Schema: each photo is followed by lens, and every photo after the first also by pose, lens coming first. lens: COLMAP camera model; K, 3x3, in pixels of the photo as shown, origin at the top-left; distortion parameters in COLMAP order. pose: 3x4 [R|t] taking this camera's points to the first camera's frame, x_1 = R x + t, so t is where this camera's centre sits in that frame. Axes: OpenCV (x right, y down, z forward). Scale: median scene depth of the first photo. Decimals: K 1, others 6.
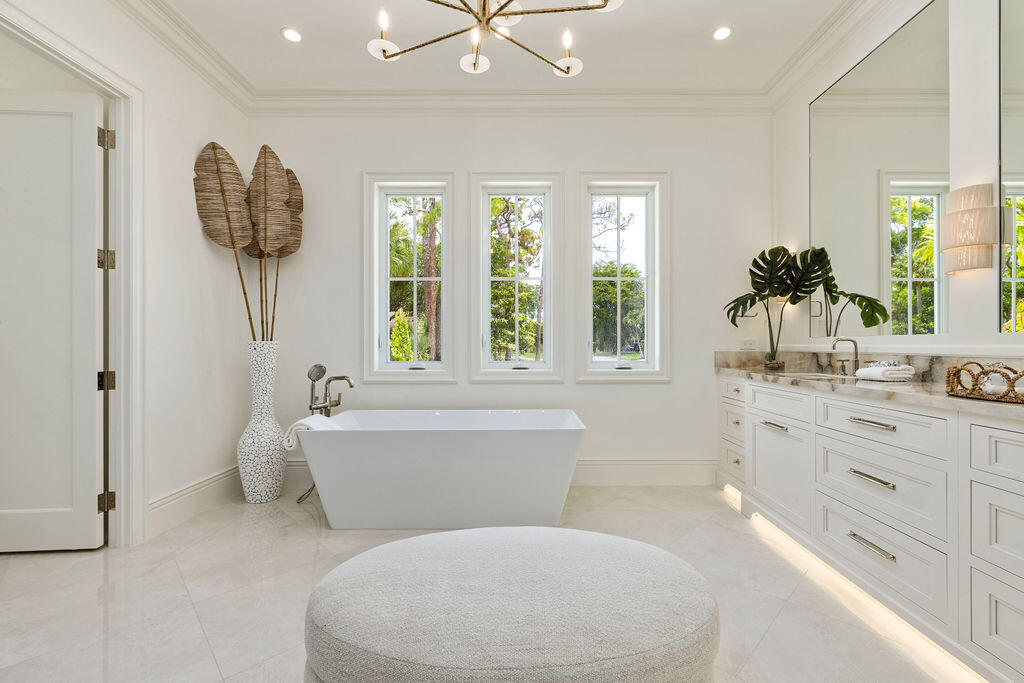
lens RADIAL K [[436.0, 0, 523.7], [0, 436.0, 344.4], [0, 0, 1]] dist [-0.001076, 0.000065]
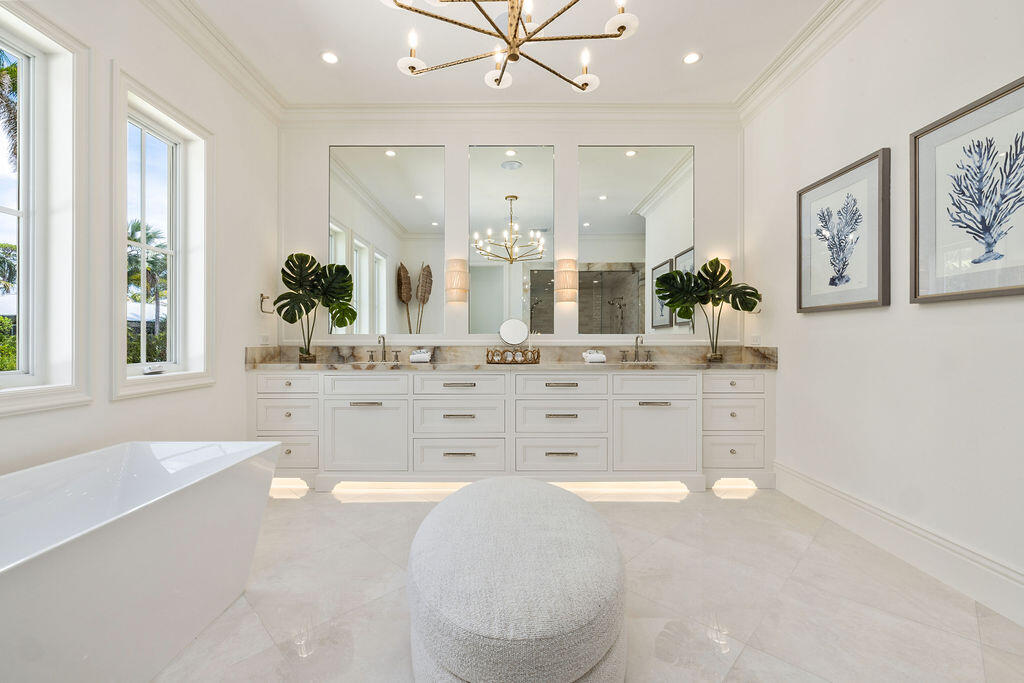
lens RADIAL K [[431.8, 0, 512.0], [0, 431.8, 341.5], [0, 0, 1]] dist [-0.000624, -0.000003]
pose [[-0.005609, -0.003011, 0.999980, -0.570080], [0.000162, 0.999995, 0.003012, 0.000795], [-0.999984, 0.000179, -0.005608, 0.483399]]
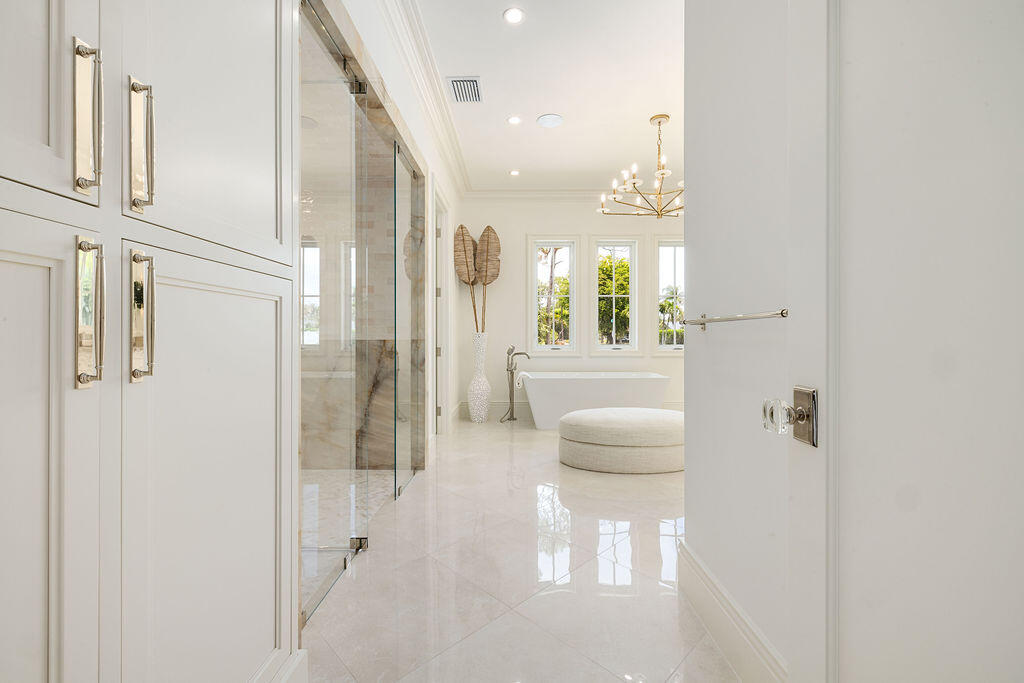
lens RADIAL K [[435.0, 0, 511.7], [0, 435.0, 337.7], [0, 0, 1]] dist [-0.000351, 0.000185]
pose [[0.999979, 0.000715, -0.006409, -0.478403], [-0.000683, 0.999987, 0.004966, 0.003881], [0.006412, -0.004962, 0.999967, -0.817120]]
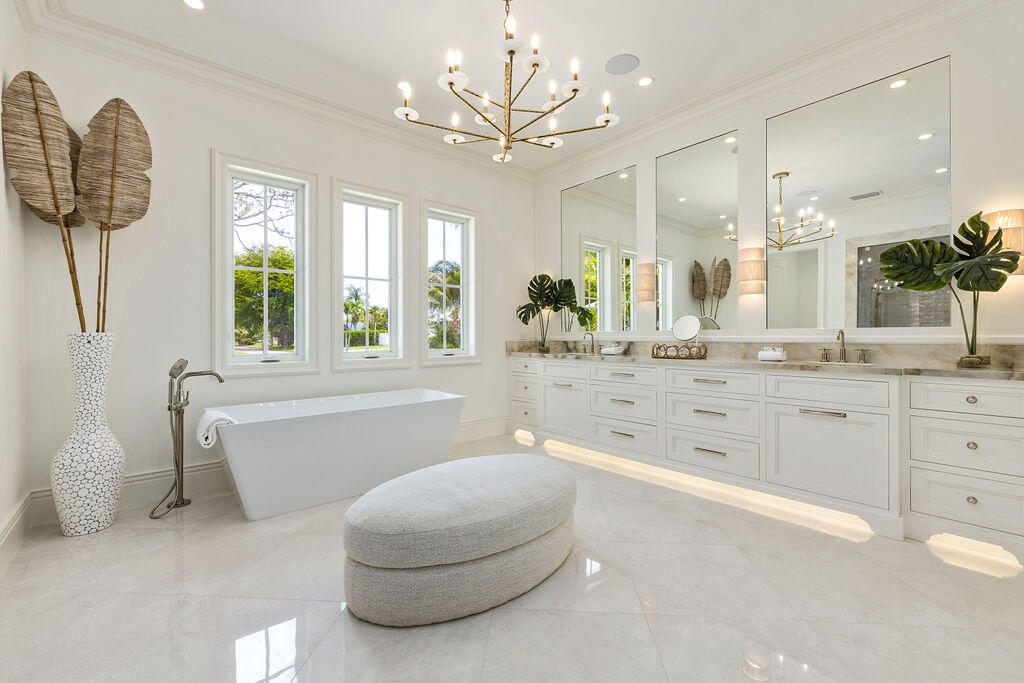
lens RADIAL K [[435.0, 0, 511.7], [0, 435.0, 337.7], [0, 0, 1]] dist [-0.000351, 0.000185]
pose [[0.756868, -0.002738, 0.653562, -0.561041], [0.001845, 0.999996, 0.002053, 0.001844], [-0.653565, -0.000348, 0.756870, -0.124485]]
